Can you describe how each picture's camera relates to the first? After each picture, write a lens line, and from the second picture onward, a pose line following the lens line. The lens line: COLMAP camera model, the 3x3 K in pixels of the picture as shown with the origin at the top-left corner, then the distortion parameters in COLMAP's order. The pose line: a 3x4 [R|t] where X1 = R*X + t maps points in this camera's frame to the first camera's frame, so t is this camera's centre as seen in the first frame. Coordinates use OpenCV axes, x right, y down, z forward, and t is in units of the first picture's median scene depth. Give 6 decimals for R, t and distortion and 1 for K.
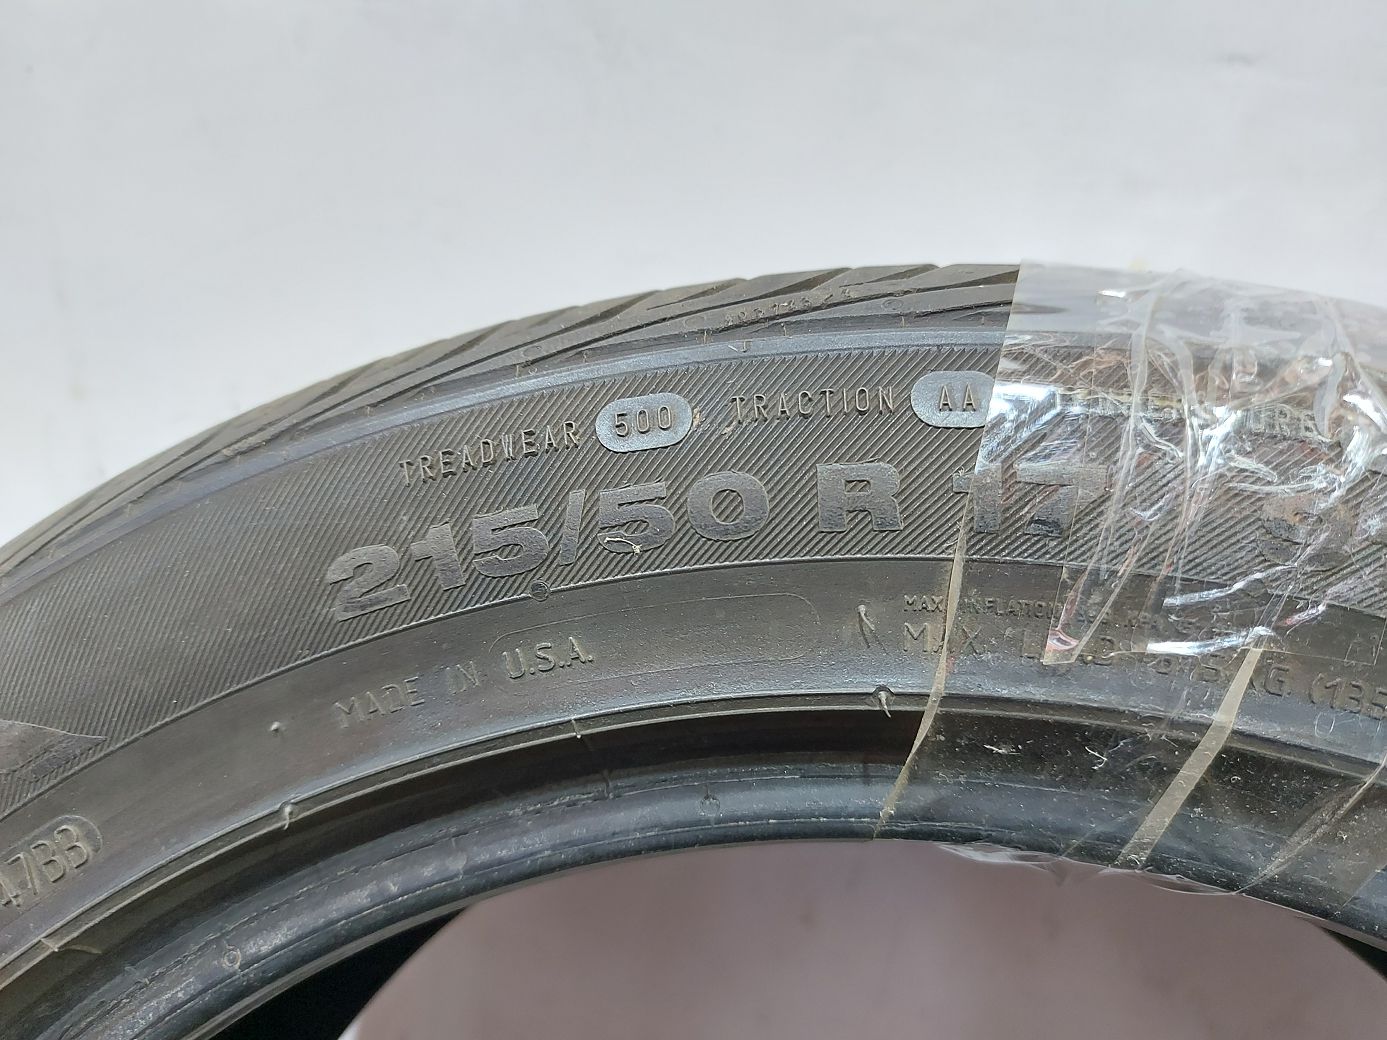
lens RADIAL K [[966.1, 0, 693.5], [0, 966.1, 520.0], [0, 0, 1]] dist [0.004149, 0.000914]
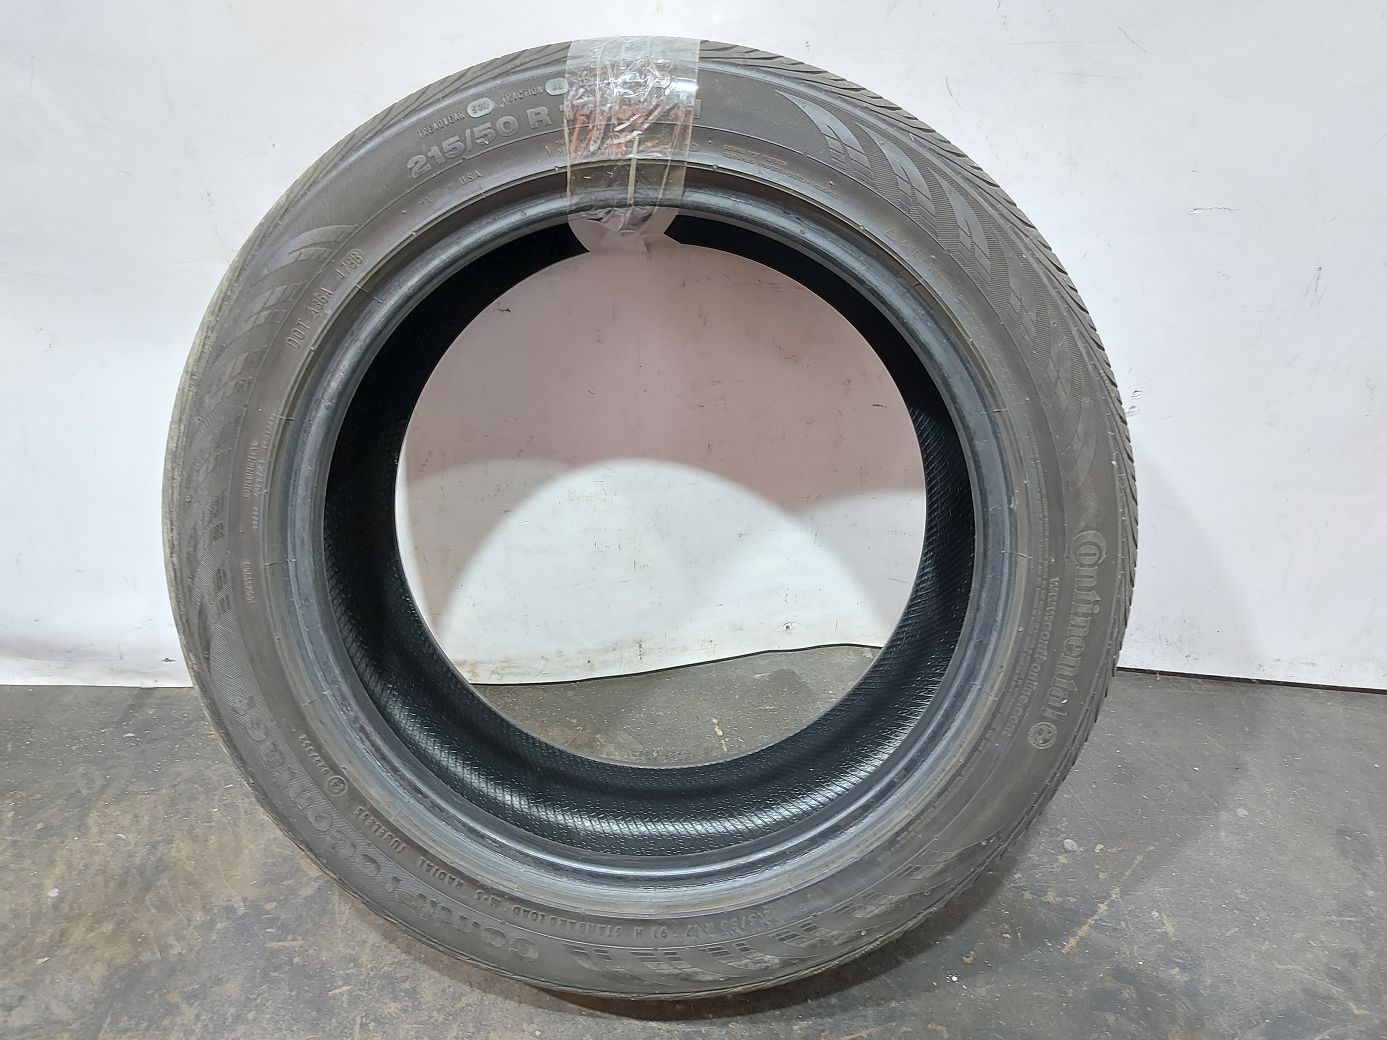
lens RADIAL K [[966.1, 0, 693.5], [0, 966.1, 520.0], [0, 0, 1]] dist [0.004149, 0.000914]
pose [[0.964886, -0.235633, 0.116071, -0.066028], [0.190155, 0.931461, 0.310197, 0.398528], [-0.181208, -0.277233, 0.943560, -3.271140]]
